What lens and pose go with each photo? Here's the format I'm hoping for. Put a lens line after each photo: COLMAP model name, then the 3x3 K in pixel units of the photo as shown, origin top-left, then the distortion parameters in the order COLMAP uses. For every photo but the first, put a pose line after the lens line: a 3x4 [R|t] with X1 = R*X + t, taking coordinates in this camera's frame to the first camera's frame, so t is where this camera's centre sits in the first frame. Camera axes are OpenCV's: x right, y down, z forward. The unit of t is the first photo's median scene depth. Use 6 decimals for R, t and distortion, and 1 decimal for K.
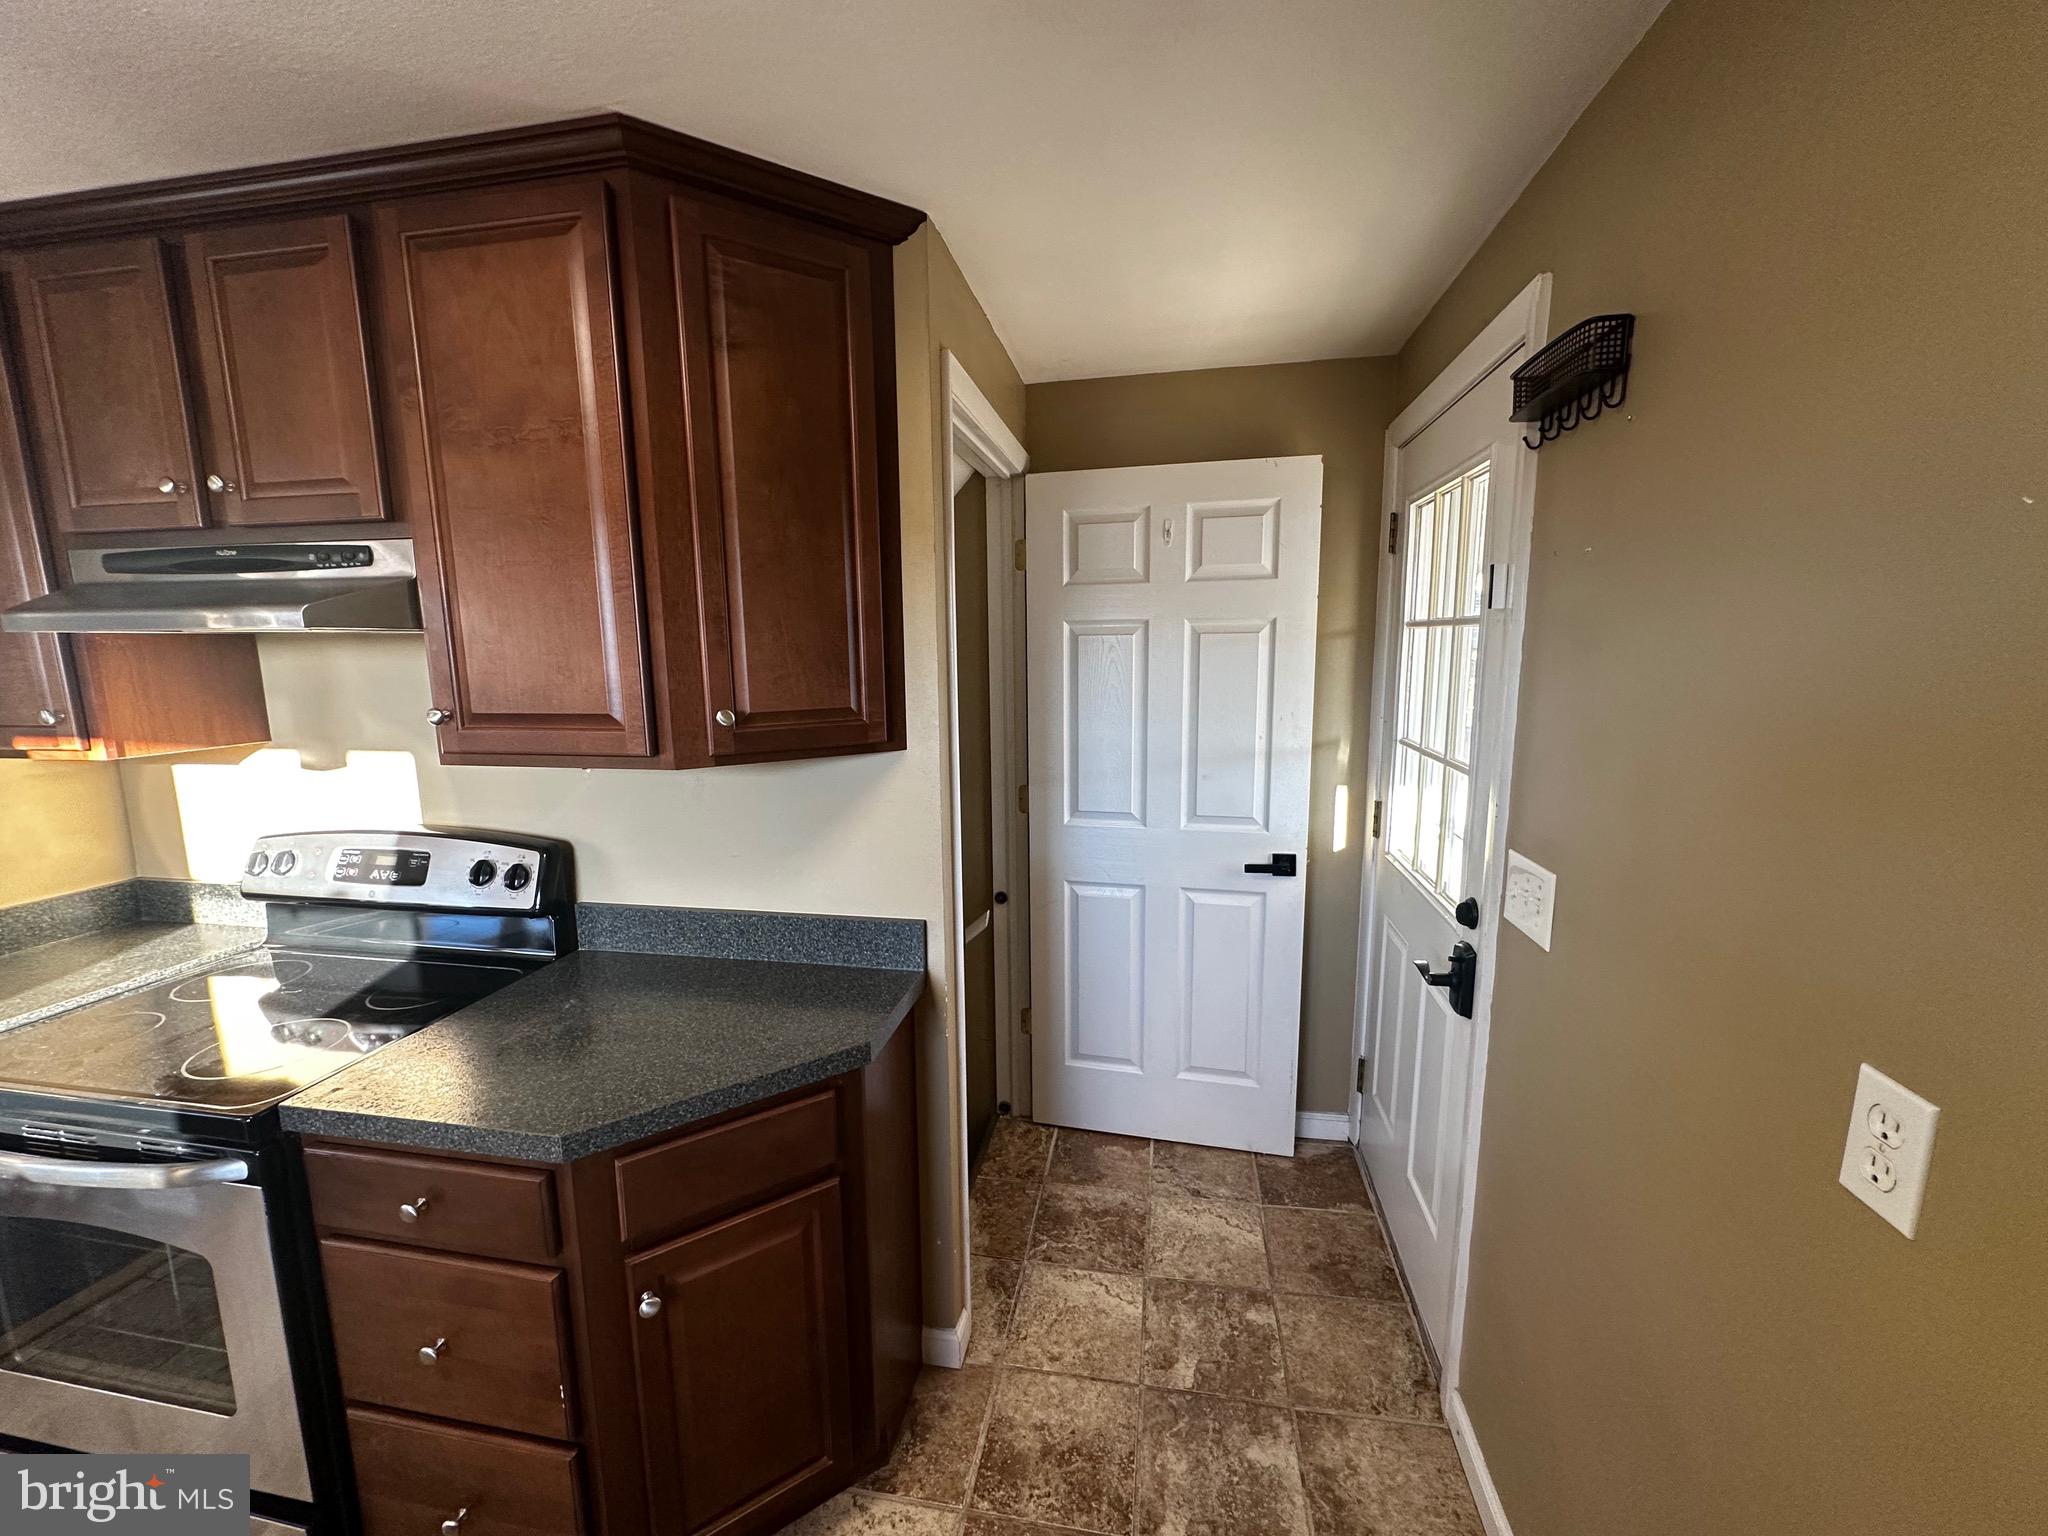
lens RADIAL K [[809.5, 0, 1020.2], [0, 809.5, 773.3], [0, 0, 1]] dist [-0.000936, 0.000555]
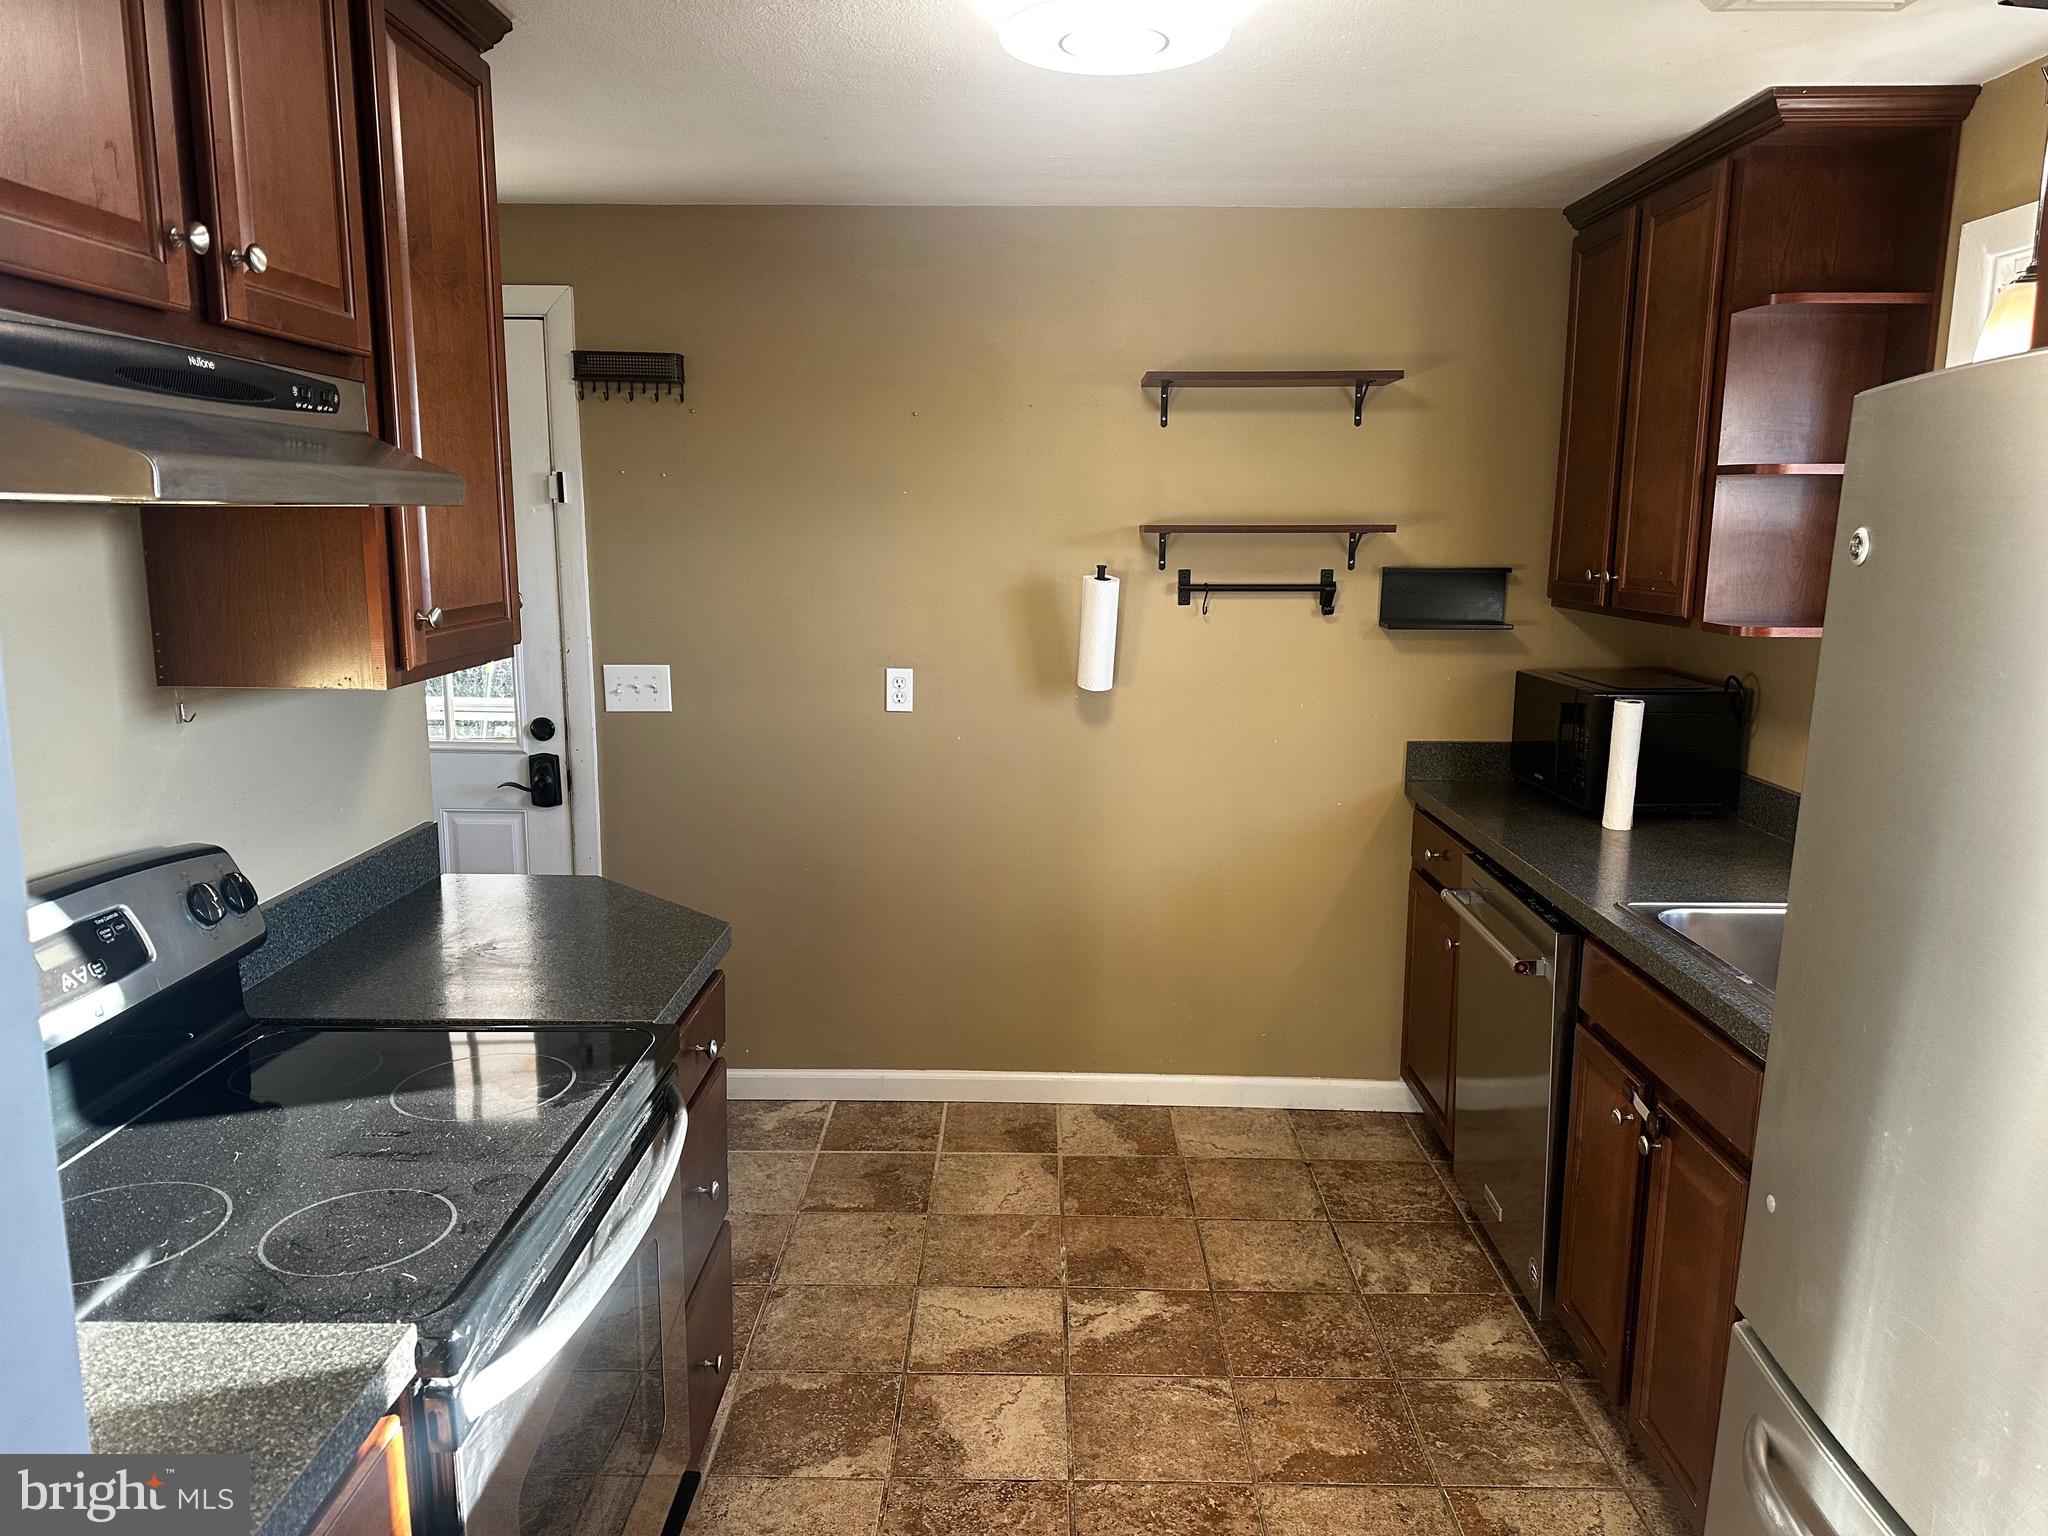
lens RADIAL K [[1516.1, 0, 1028.7], [0, 1516.1, 775.1], [0, 0, 1]] dist [0.061356, -0.028738]
pose [[-0.176848, -0.159429, 0.971240, -2.260107], [0.142095, 0.972320, 0.185480, -0.115763], [-0.973927, 0.170810, -0.149299, 0.677559]]
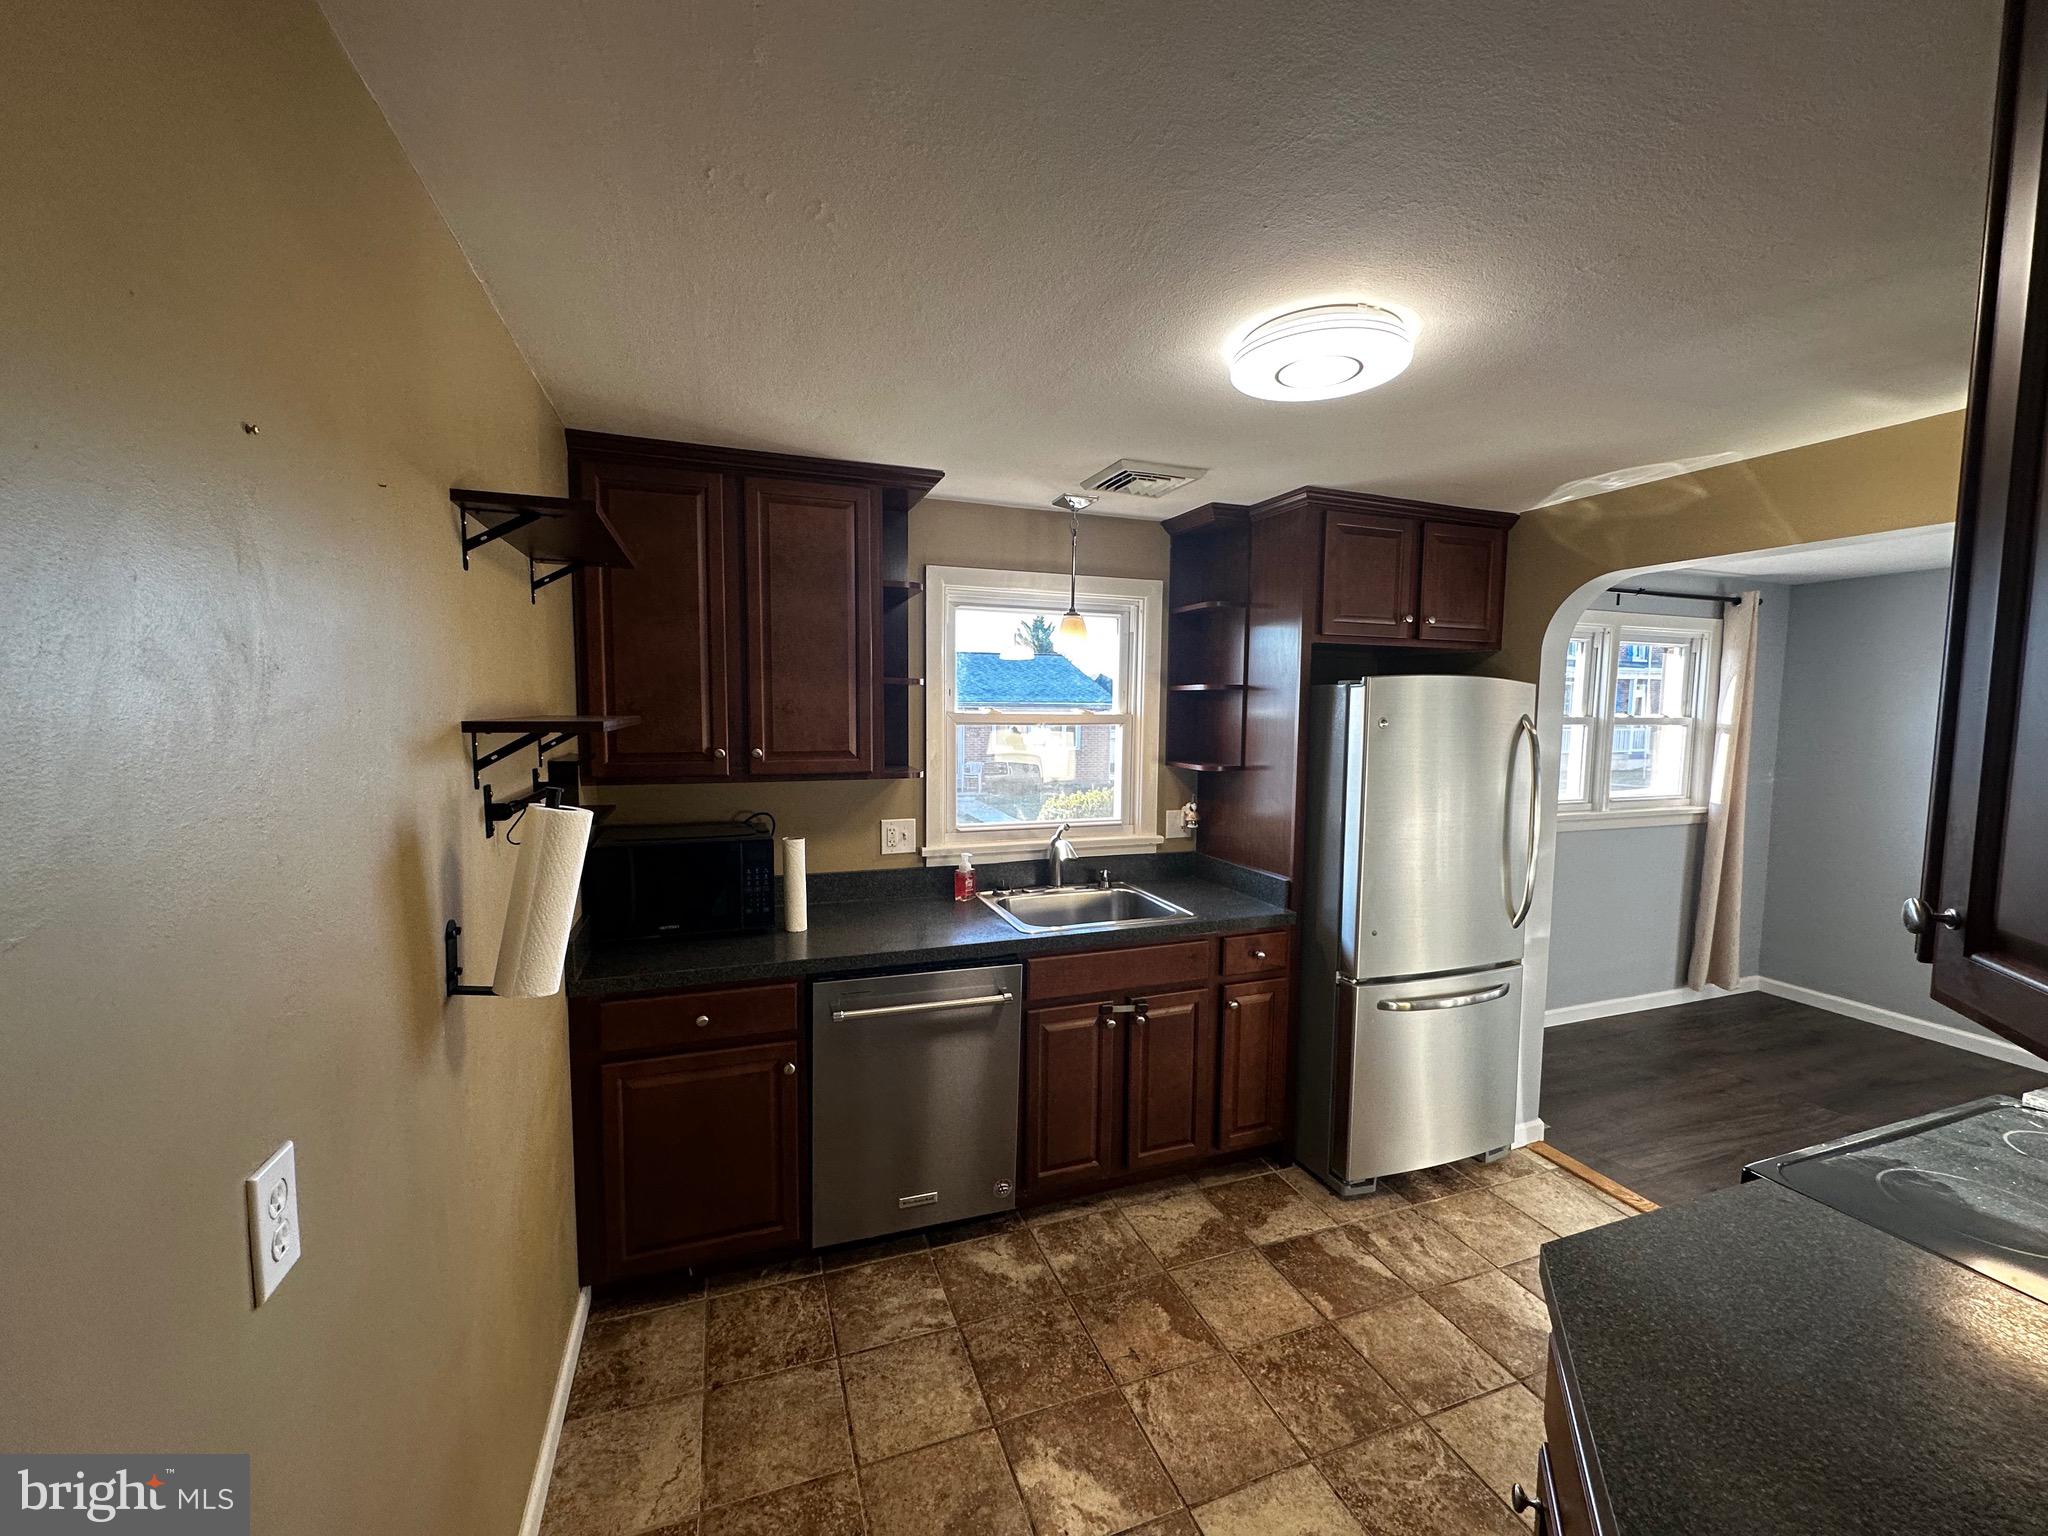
lens RADIAL K [[809.5, 0, 1032.0], [0, 809.5, 763.6], [0, 0, 1]] dist [-0.000936, 0.000555]
pose [[-0.850698, 0.035946, -0.524424, 0.352084], [-0.083289, 0.975838, 0.201995, -0.205210], [0.519014, 0.215516, -0.827150, 1.072469]]
